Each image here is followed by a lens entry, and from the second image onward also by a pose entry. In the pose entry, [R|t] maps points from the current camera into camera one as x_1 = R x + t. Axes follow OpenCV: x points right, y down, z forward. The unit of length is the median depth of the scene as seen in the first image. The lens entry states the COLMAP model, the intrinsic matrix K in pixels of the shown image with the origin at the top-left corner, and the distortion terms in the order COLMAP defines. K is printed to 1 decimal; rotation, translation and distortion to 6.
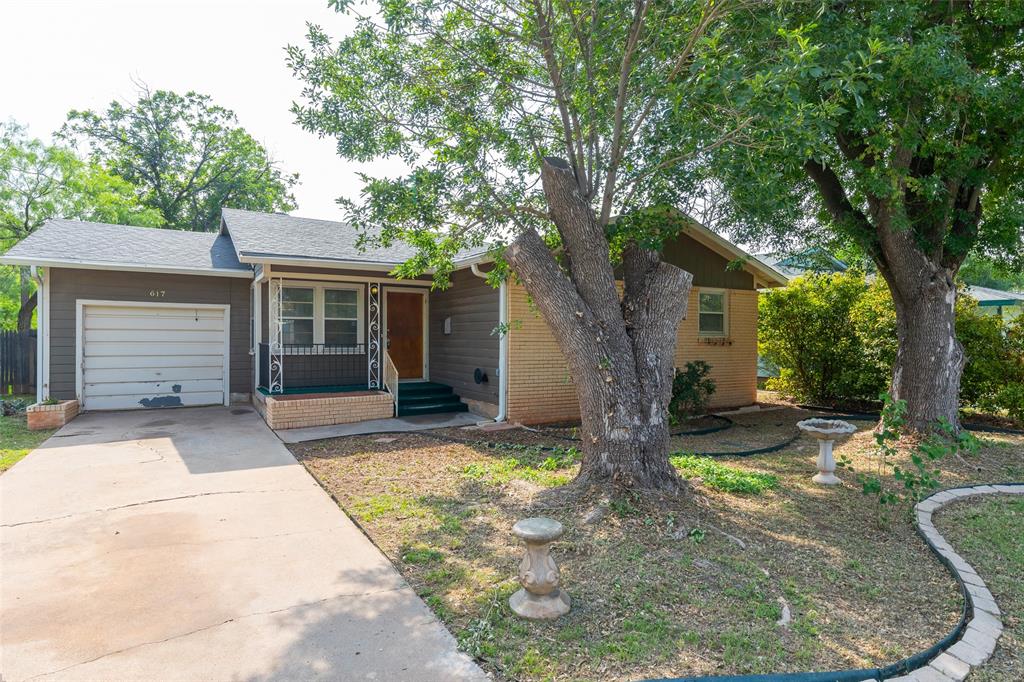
lens RADIAL K [[571.1, 0, 498.4], [0, 571.1, 337.7], [0, 0, 1]] dist [0.005479, 0.000903]
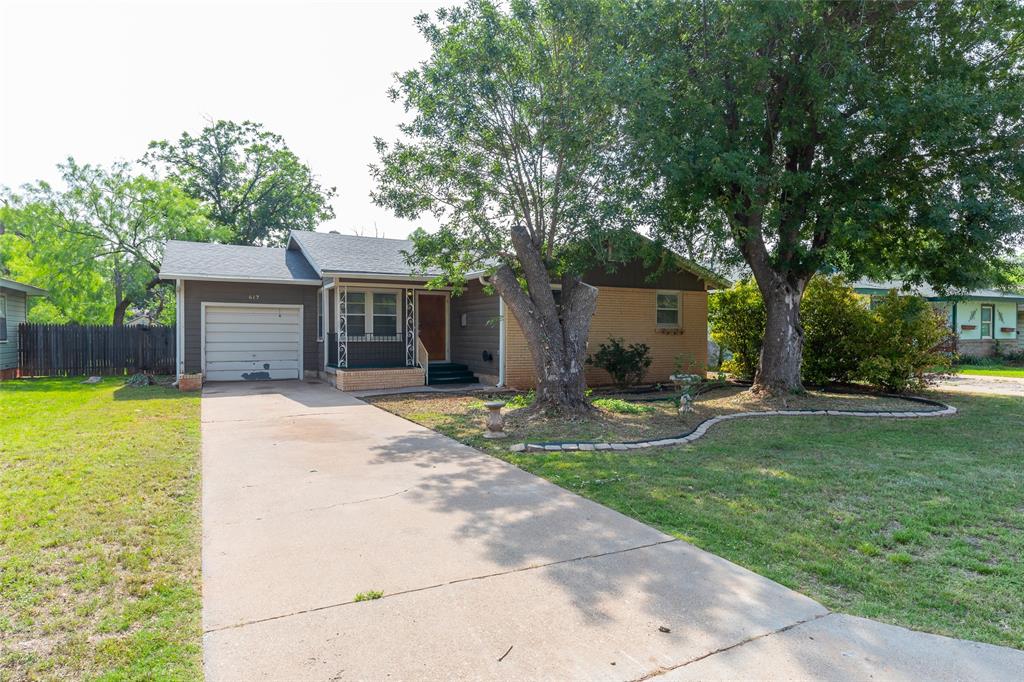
lens RADIAL K [[571.1, 0, 498.4], [0, 571.1, 337.7], [0, 0, 1]] dist [0.005479, 0.000903]
pose [[0.999250, -0.002580, -0.038645, 0.044006], [0.002891, 0.999964, 0.007993, 0.010542], [0.038623, -0.008099, 0.999221, -0.338078]]
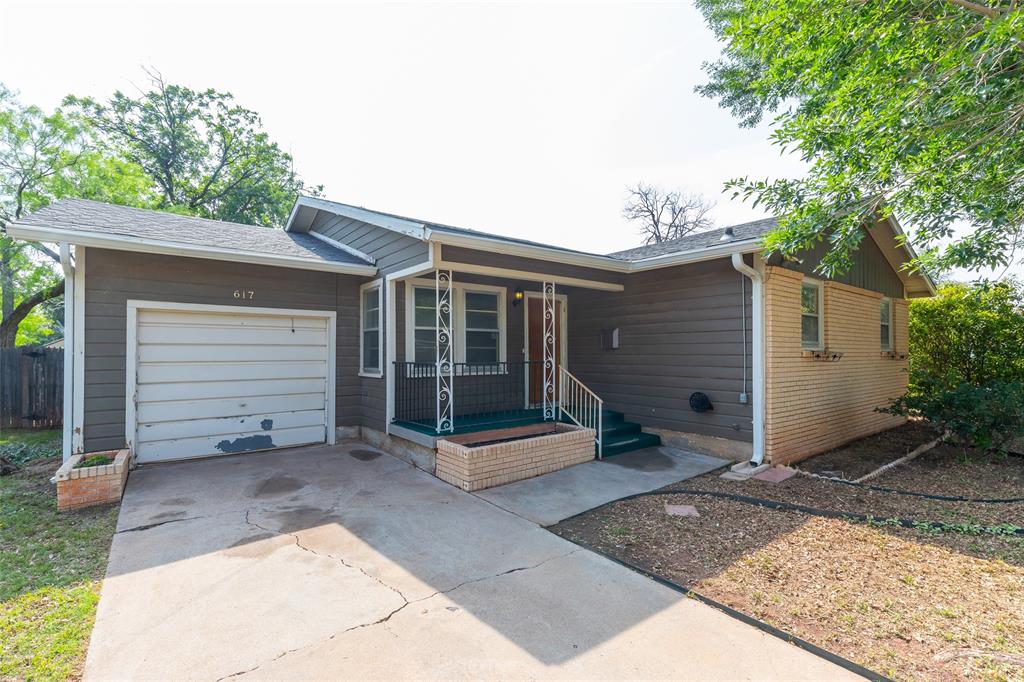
lens RADIAL K [[492.6, 0, 533.0], [0, 492.6, 346.1], [0, 0, 1]] dist [0.008519, -0.000310]
pose [[0.990040, -0.004888, 0.140699, -0.307173], [0.006563, 0.999913, -0.011446, -0.002373], [-0.140631, 0.012255, 0.989986, 0.316633]]
